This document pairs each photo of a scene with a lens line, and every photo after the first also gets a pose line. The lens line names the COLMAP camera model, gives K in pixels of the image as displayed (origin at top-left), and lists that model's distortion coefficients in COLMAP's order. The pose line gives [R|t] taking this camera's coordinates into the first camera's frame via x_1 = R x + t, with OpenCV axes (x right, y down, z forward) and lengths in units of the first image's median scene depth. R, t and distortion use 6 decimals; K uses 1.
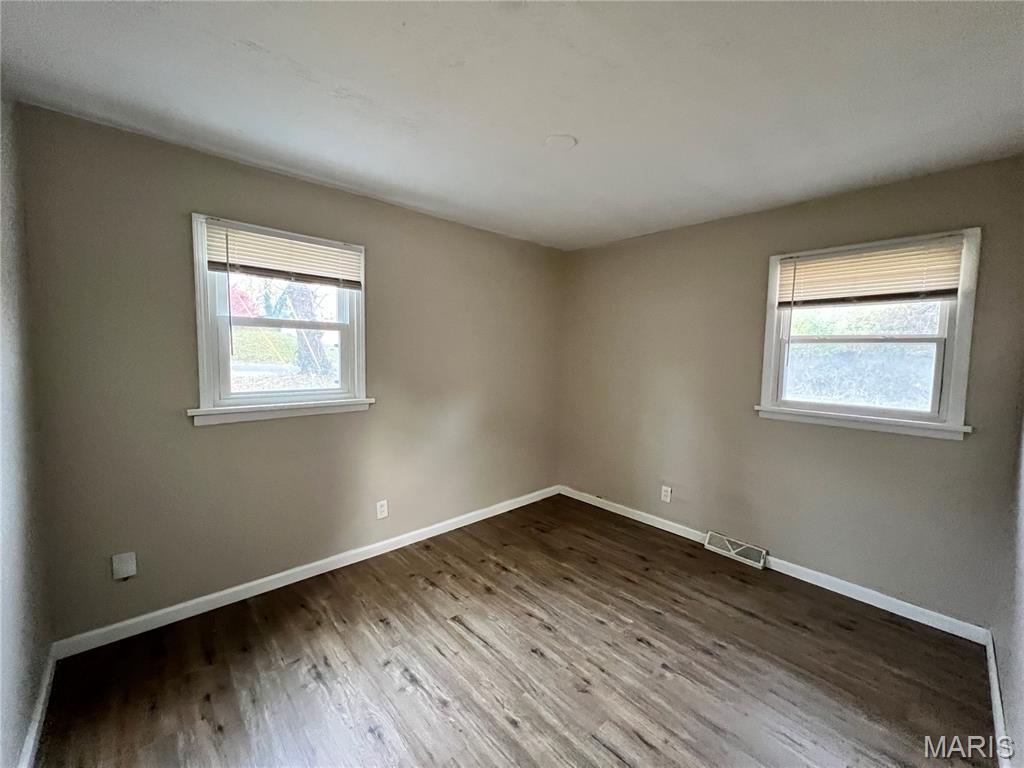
lens RADIAL K [[409.5, 0, 512.6], [0, 409.5, 389.0], [0, 0, 1]] dist [0.000724, -0.000283]
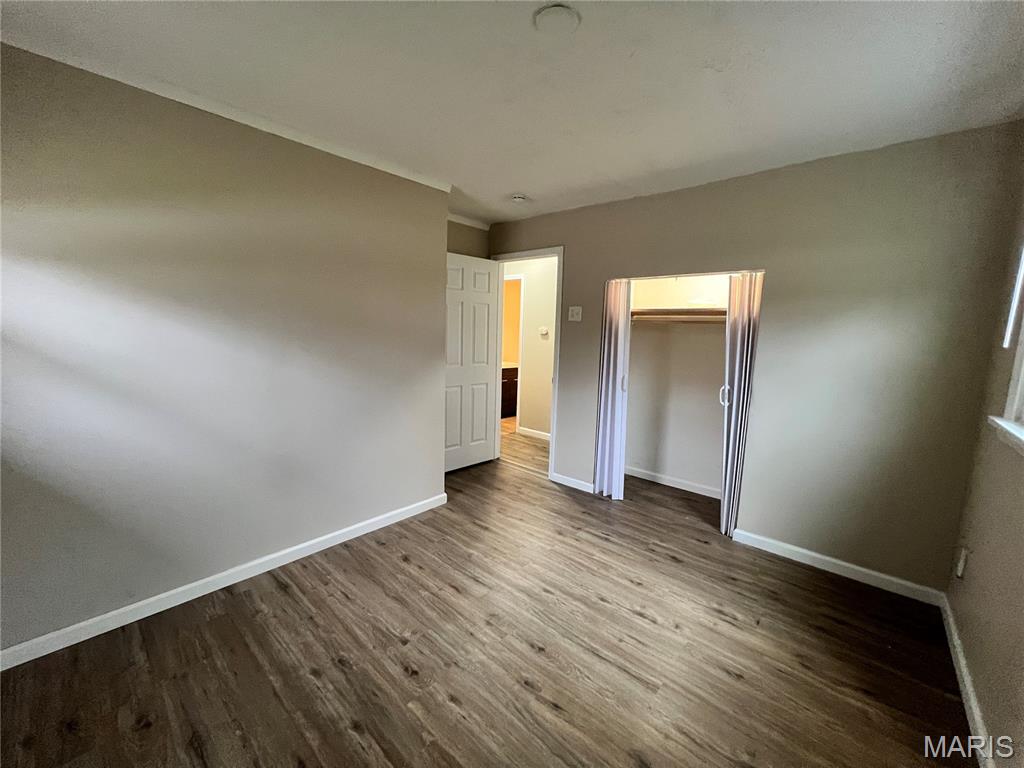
lens RADIAL K [[409.5, 0, 514.6], [0, 409.5, 378.2], [0, 0, 1]] dist [0.000724, -0.000283]
pose [[-0.992873, -0.035648, -0.113720, 0.239931], [-0.058806, 0.976504, 0.207322, -0.139908], [0.103657, 0.212532, -0.971641, 1.772775]]
